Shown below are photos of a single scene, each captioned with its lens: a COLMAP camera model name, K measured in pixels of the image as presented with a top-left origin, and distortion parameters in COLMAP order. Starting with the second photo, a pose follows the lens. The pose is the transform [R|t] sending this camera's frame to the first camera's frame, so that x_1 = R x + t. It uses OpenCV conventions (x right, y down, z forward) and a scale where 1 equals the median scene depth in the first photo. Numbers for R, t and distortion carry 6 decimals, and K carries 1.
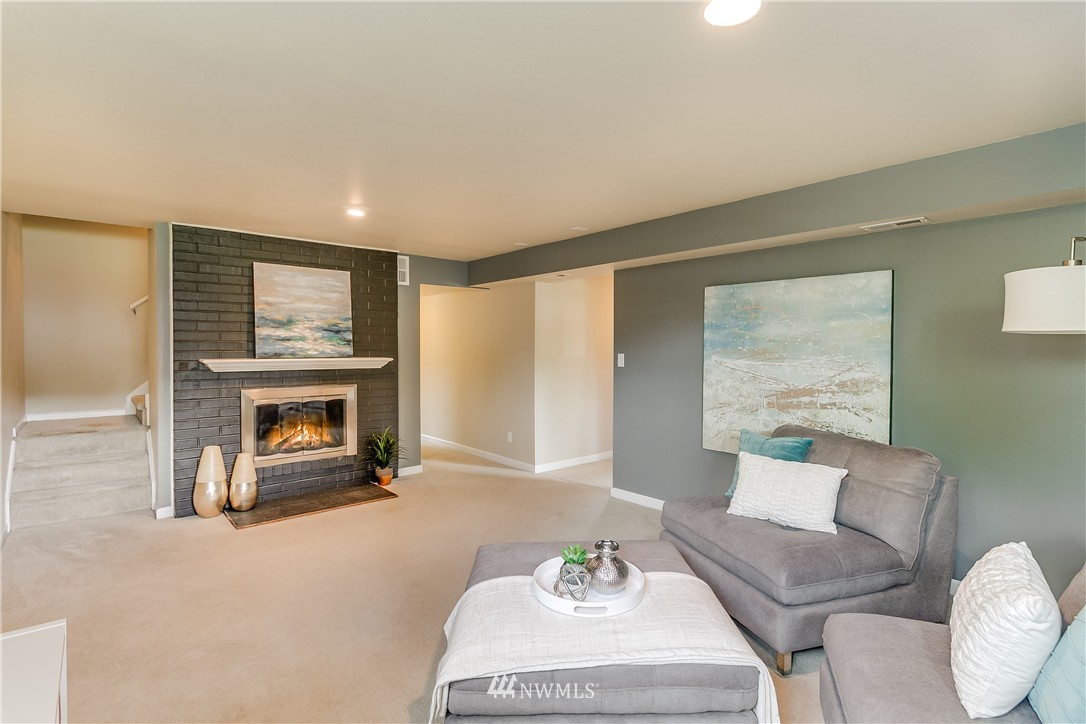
lens RADIAL K [[538.7, 0, 540.4], [0, 538.7, 356.0], [0, 0, 1]] dist [0.000753, 0.000021]
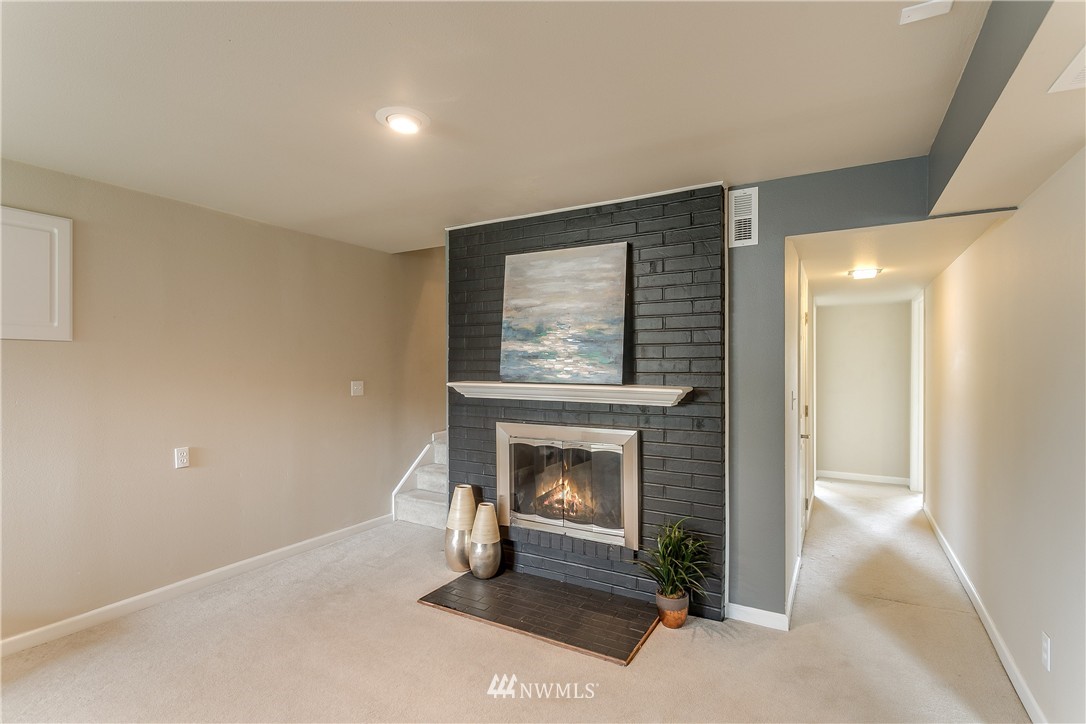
lens RADIAL K [[515.5, 0, 540.1], [0, 515.5, 365.2], [0, 0, 1]] dist [0.001529, 0.000089]
pose [[0.337063, 0.001775, -0.941480, 0.166381], [-0.015387, 0.999875, -0.003624, -0.016995], [0.941356, 0.015708, 0.337048, 0.775035]]
